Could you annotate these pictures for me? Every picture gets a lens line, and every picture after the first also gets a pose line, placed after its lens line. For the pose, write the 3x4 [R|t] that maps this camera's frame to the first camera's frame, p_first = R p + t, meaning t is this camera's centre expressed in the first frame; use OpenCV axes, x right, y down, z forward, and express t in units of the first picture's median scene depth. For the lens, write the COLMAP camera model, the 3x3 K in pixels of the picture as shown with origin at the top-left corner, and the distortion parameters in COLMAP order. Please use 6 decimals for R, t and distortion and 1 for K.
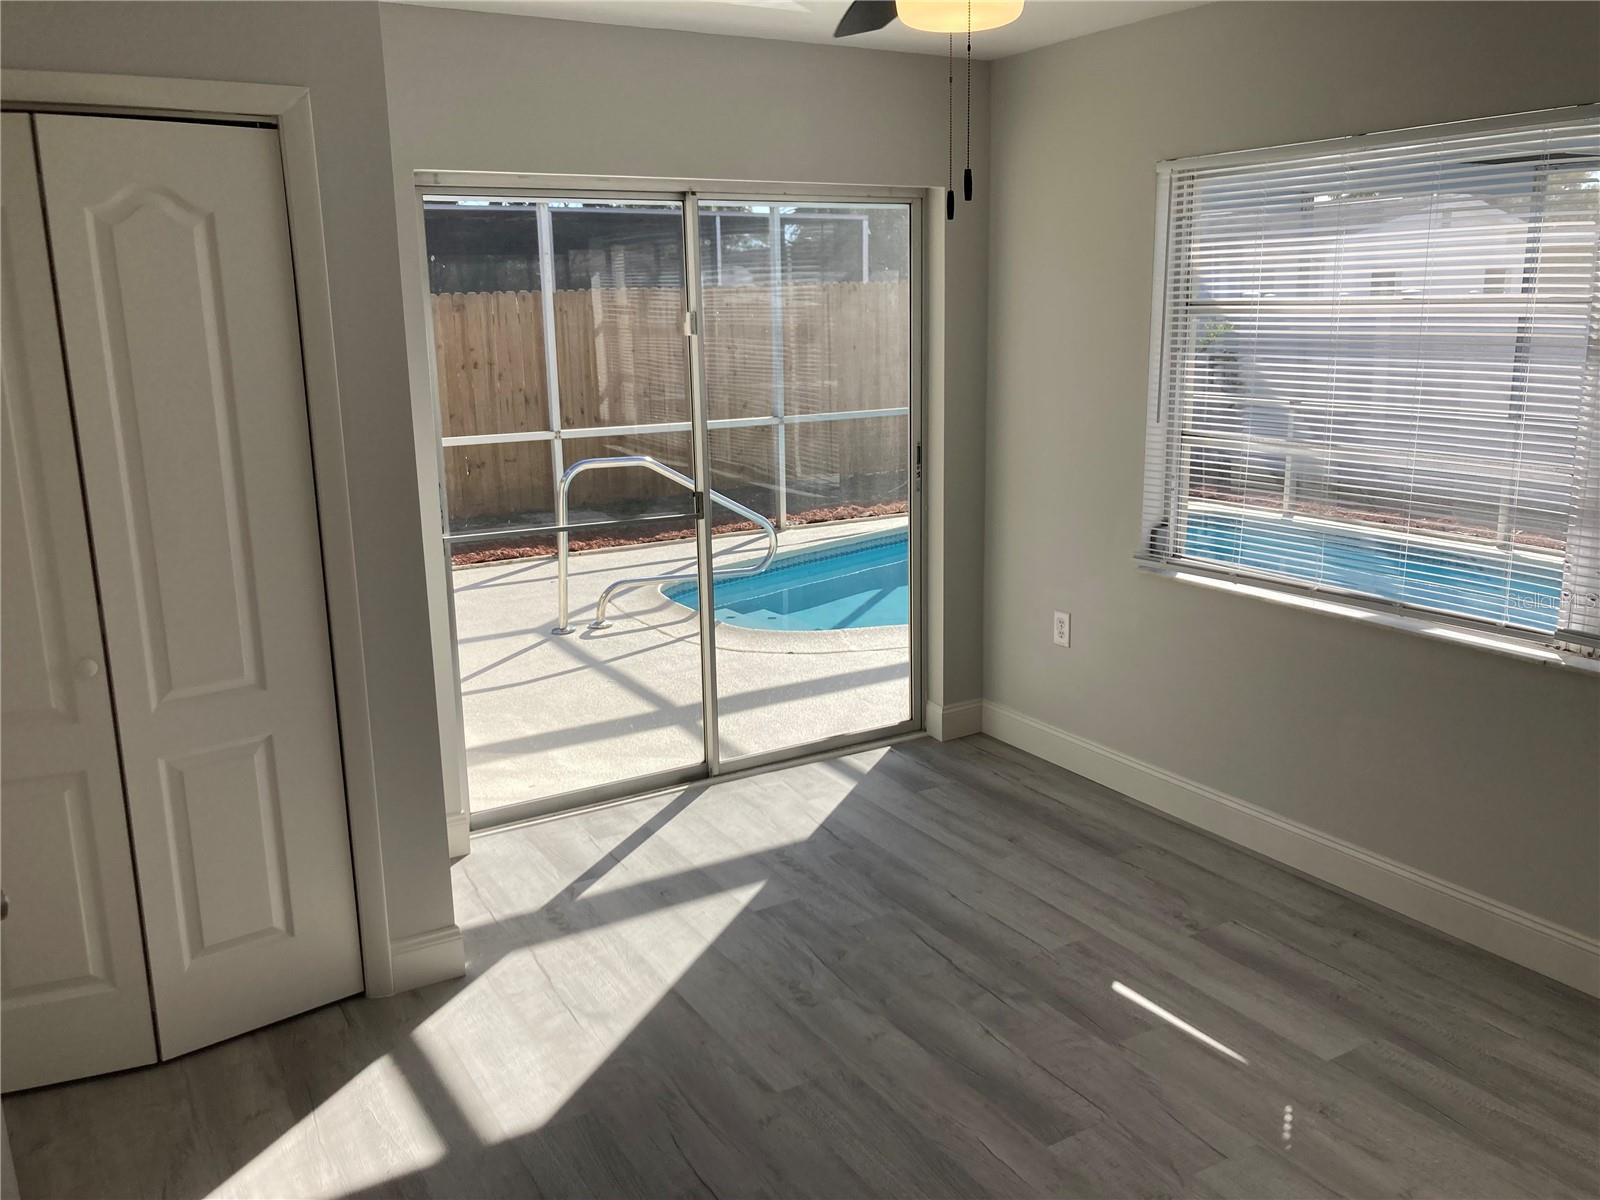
lens RADIAL K [[1322.7, 0, 805.8], [0, 1322.7, 599.7], [0, 0, 1]] dist [0.036966, -0.031677]
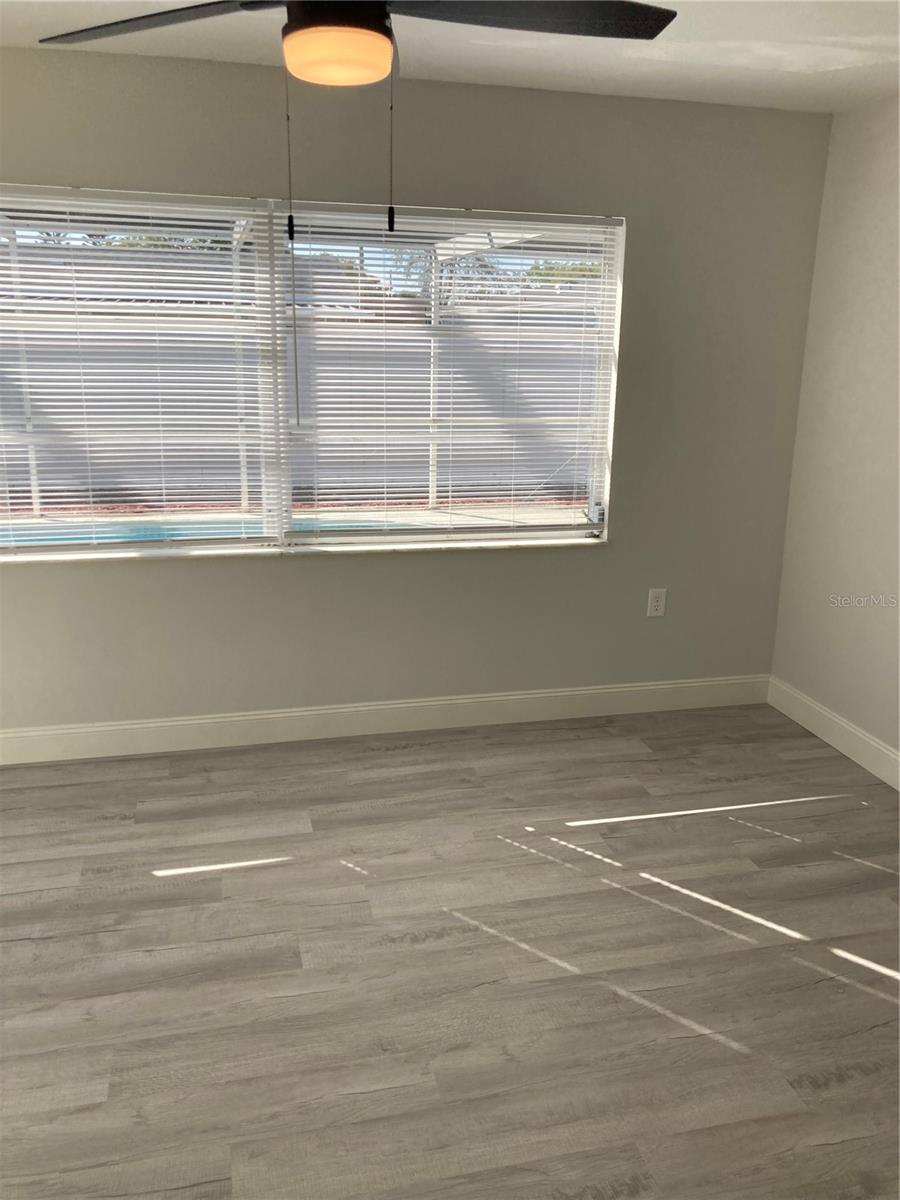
lens RADIAL K [[992.0, 0, 453.4], [0, 992.0, 601.2], [0, 0, 1]] dist [0.036966, -0.031677]
pose [[0.283704, -0.225455, 0.932031, -0.502399], [0.187910, 0.966194, 0.176520, -0.067677], [-0.940320, 0.125058, 0.316479, 0.418523]]
